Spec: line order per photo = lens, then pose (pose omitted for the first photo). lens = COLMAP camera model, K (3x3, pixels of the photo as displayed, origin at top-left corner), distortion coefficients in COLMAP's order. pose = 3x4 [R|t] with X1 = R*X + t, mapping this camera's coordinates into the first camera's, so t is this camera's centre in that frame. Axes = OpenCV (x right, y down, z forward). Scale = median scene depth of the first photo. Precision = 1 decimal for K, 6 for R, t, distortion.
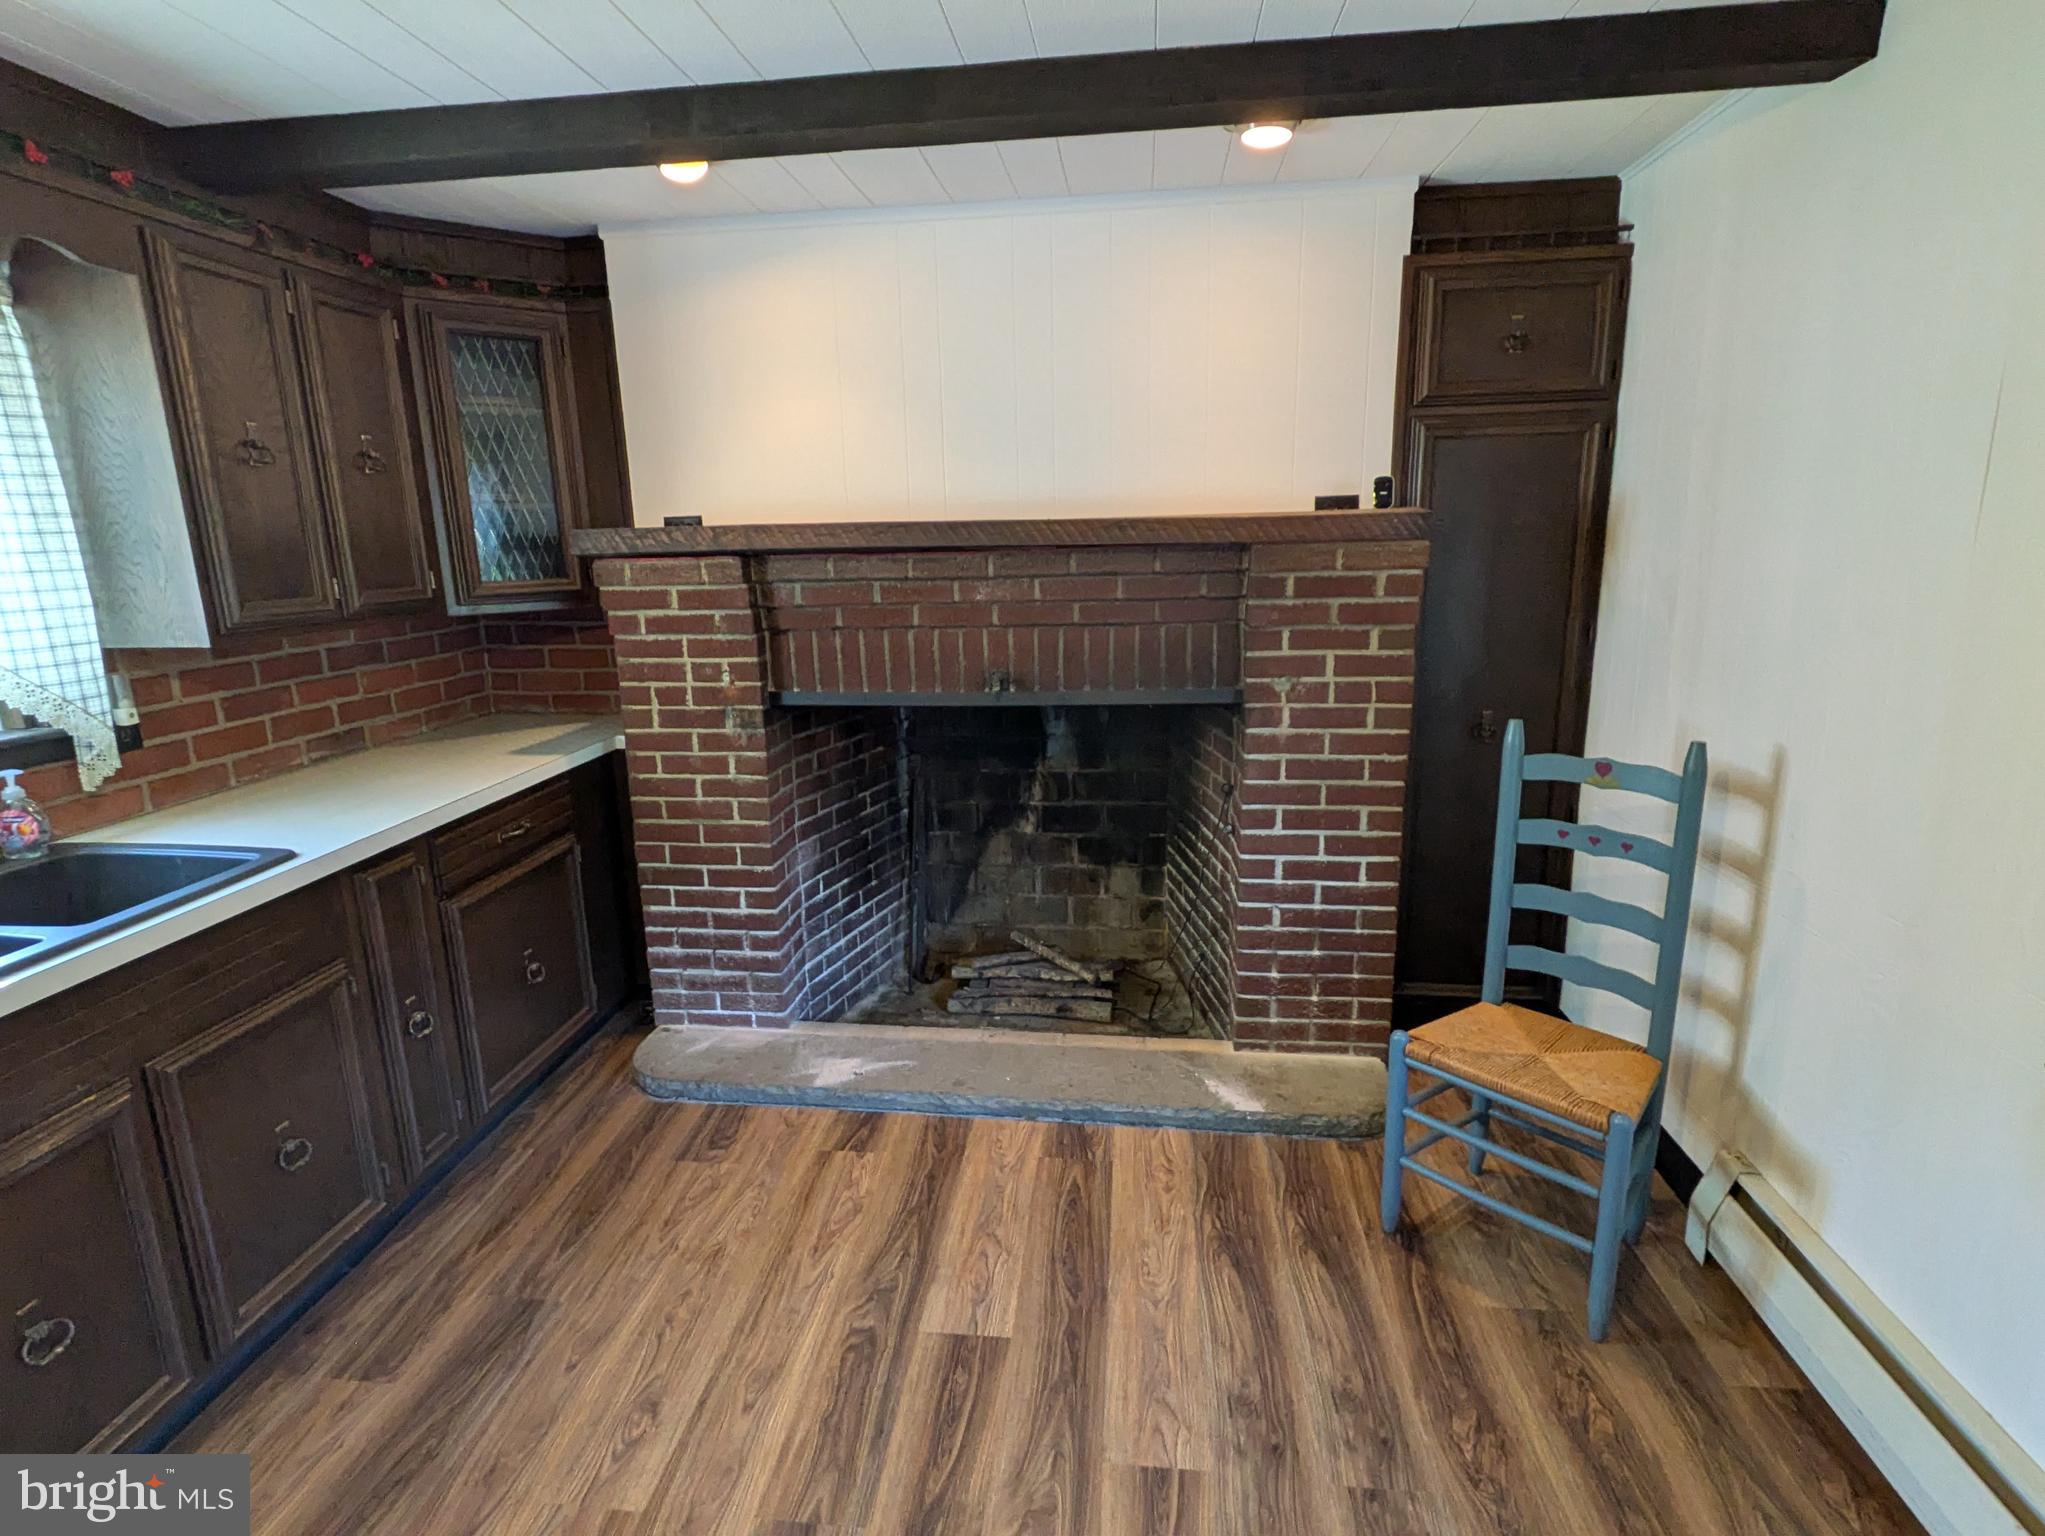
lens RADIAL K [[1002.7, 0, 1023.3], [0, 1002.7, 756.5], [0, 0, 1]] dist [0.001769, -0.002667]
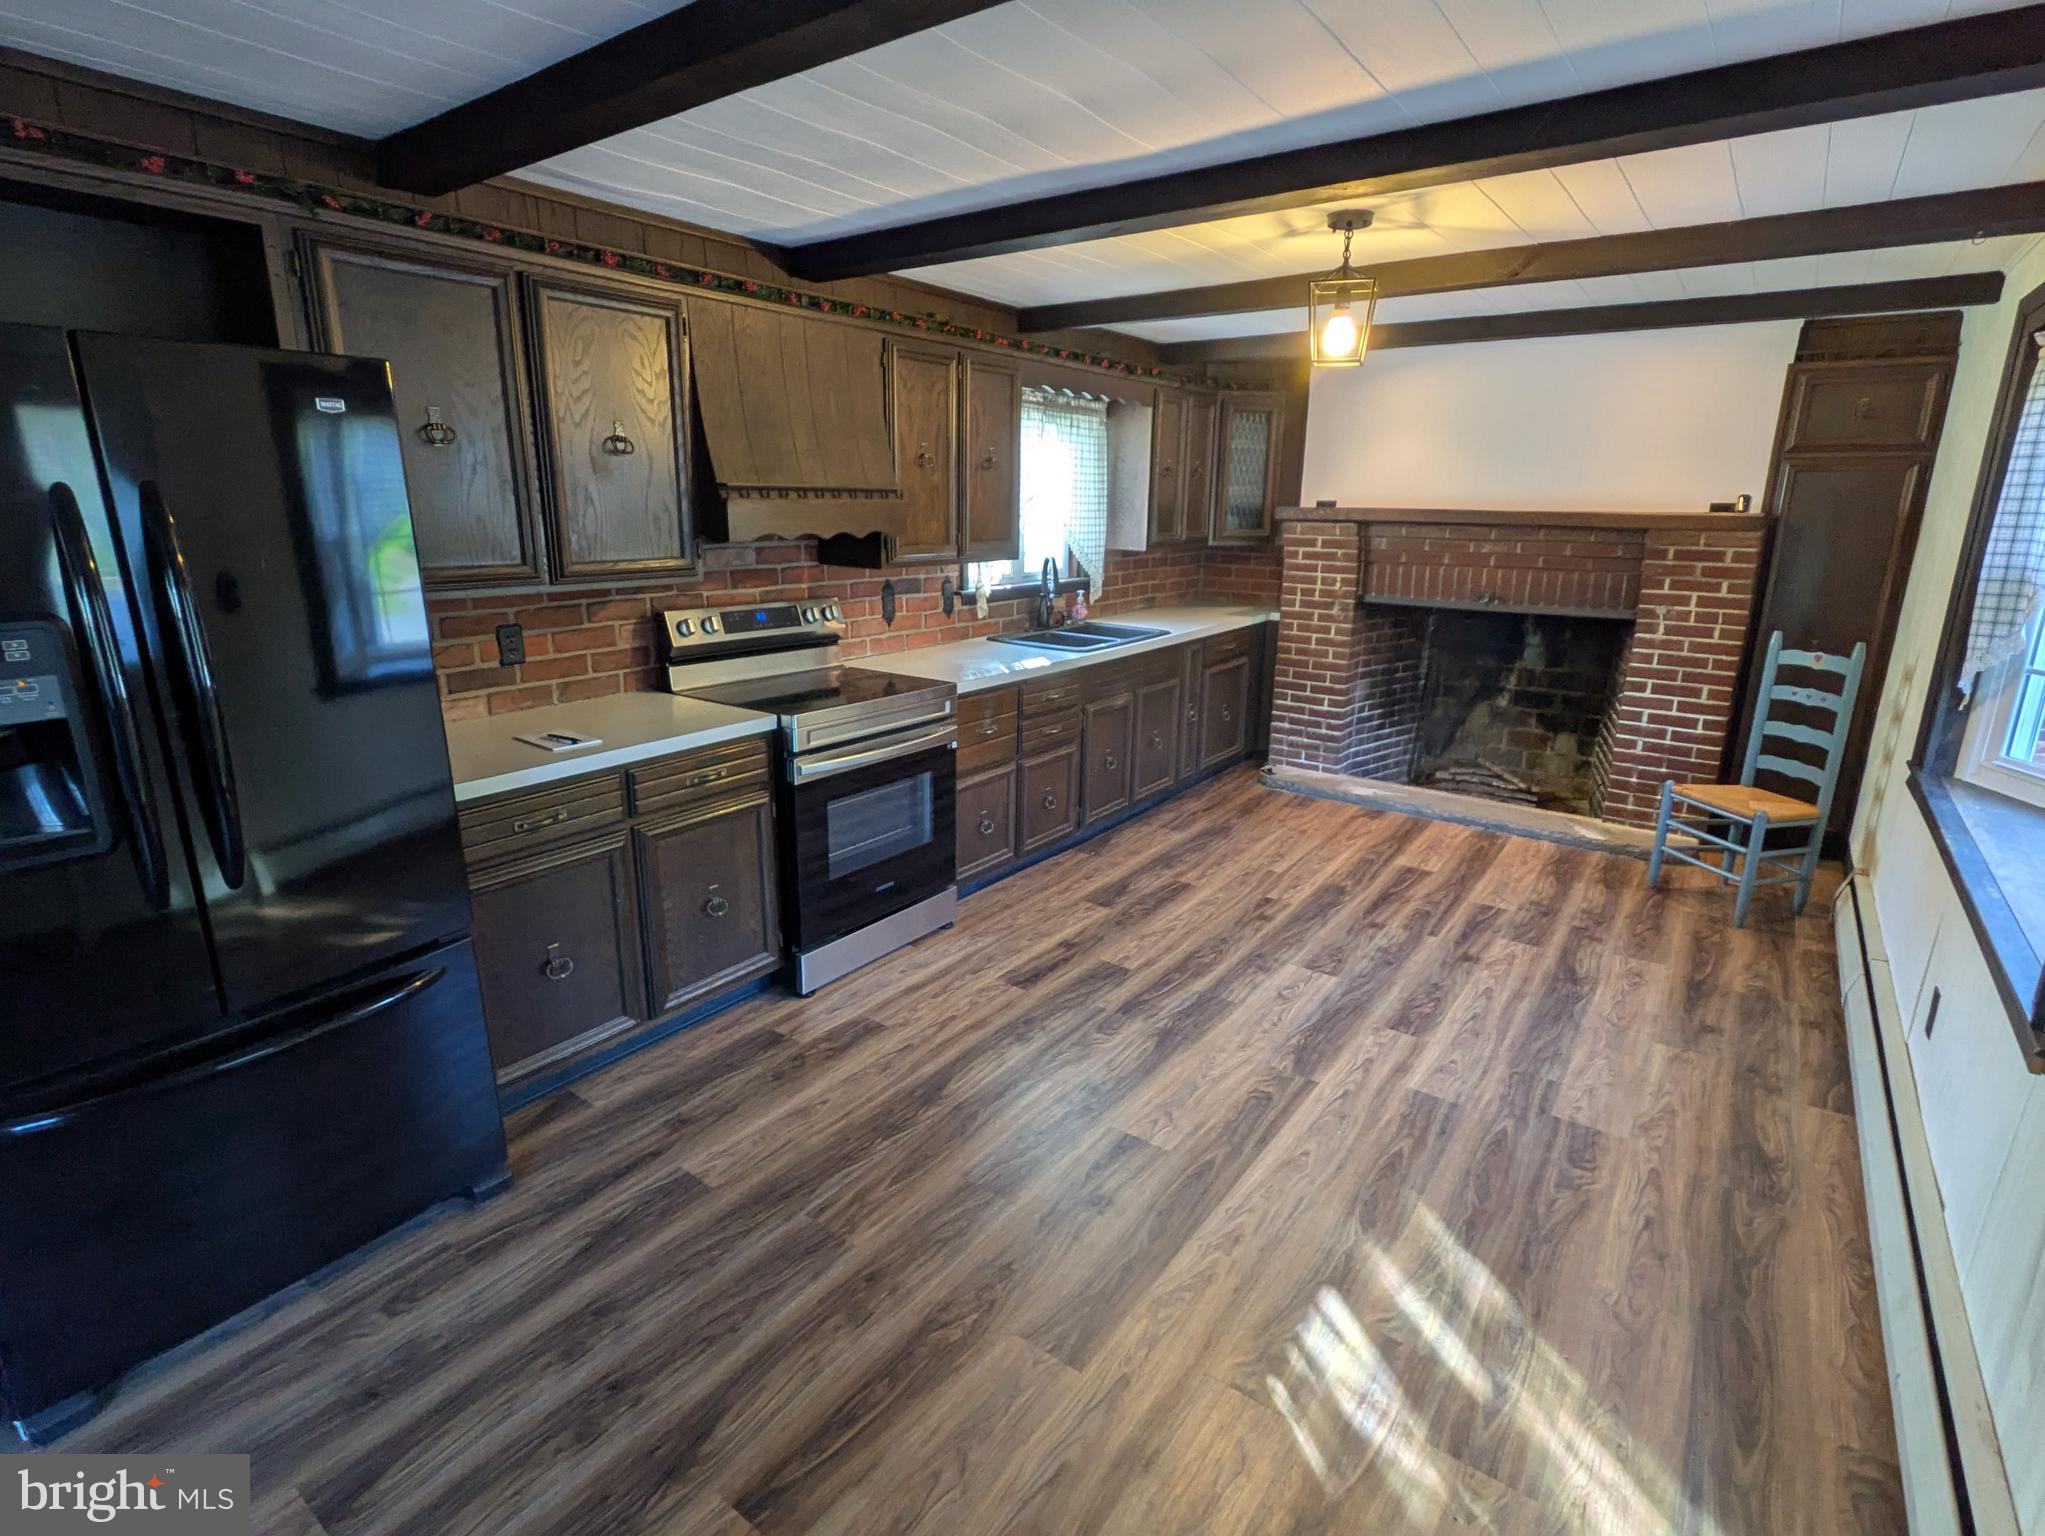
lens RADIAL K [[1002.7, 0, 1015.8], [0, 1002.7, 753.8], [0, 0, 1]] dist [0.001769, -0.002667]
pose [[0.864393, 0.155578, -0.478142, 0.157089], [-0.138954, 0.987807, 0.070208, 0.210117], [0.483235, 0.005753, 0.875472, -1.083098]]
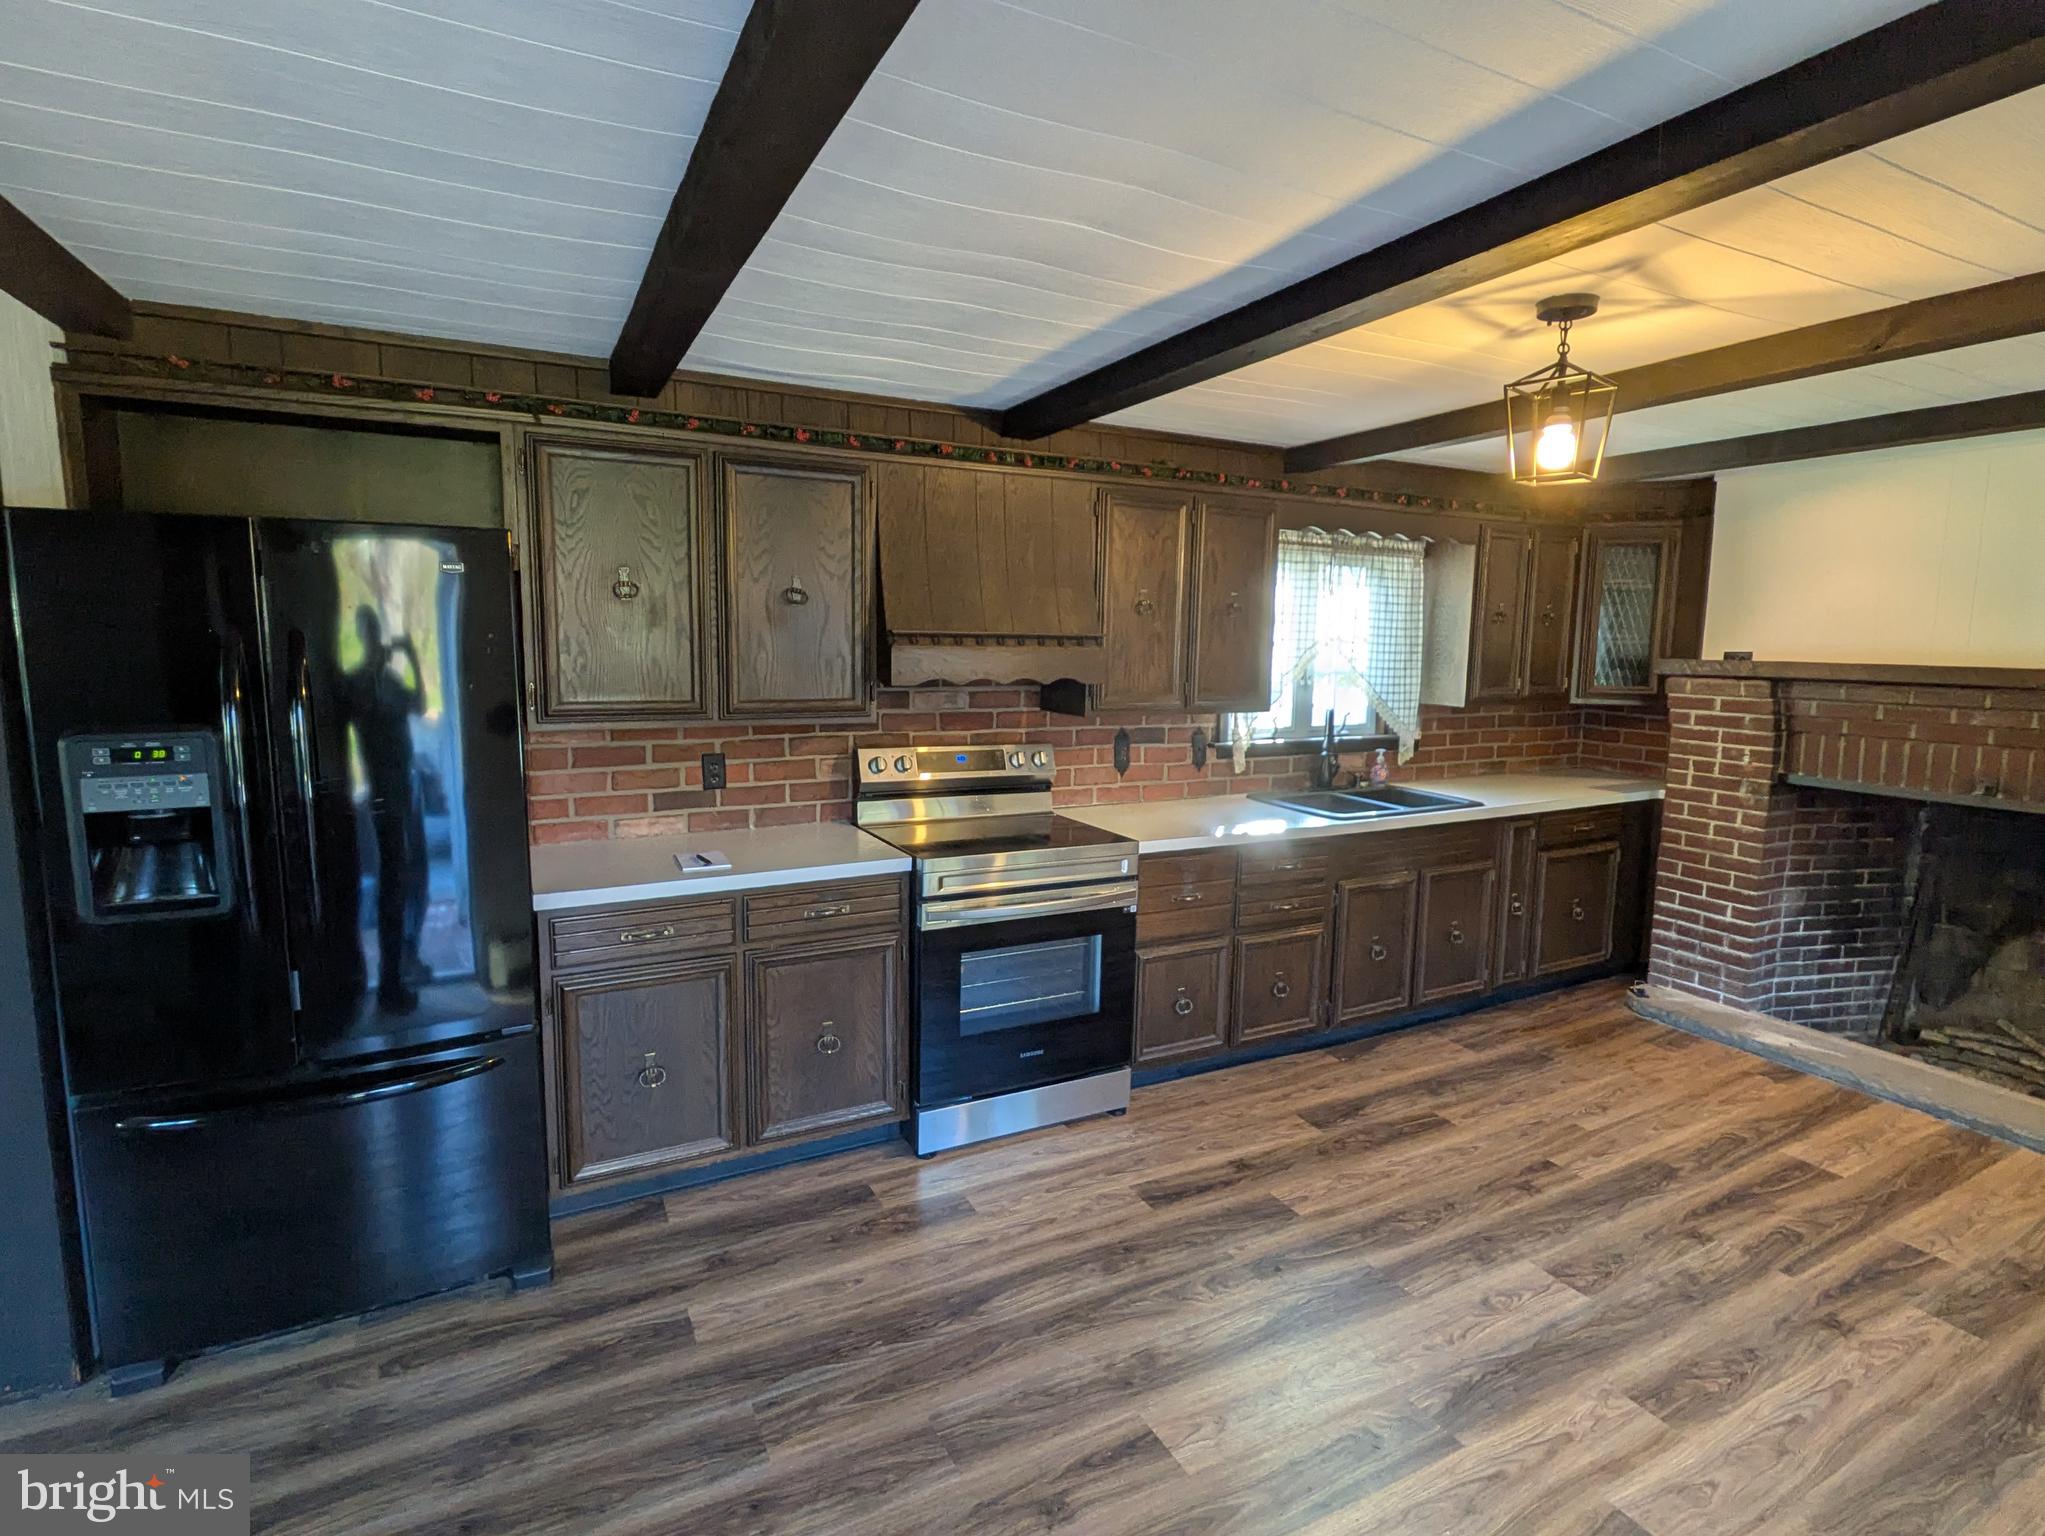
lens RADIAL K [[1002.7, 0, 1018.7], [0, 1002.7, 755.3], [0, 0, 1]] dist [0.001769, -0.002667]
pose [[0.555239, 0.126419, -0.822027, 0.353193], [-0.207263, 0.978230, 0.010445, 0.133872], [0.805451, 0.164576, 0.569353, -0.780384]]
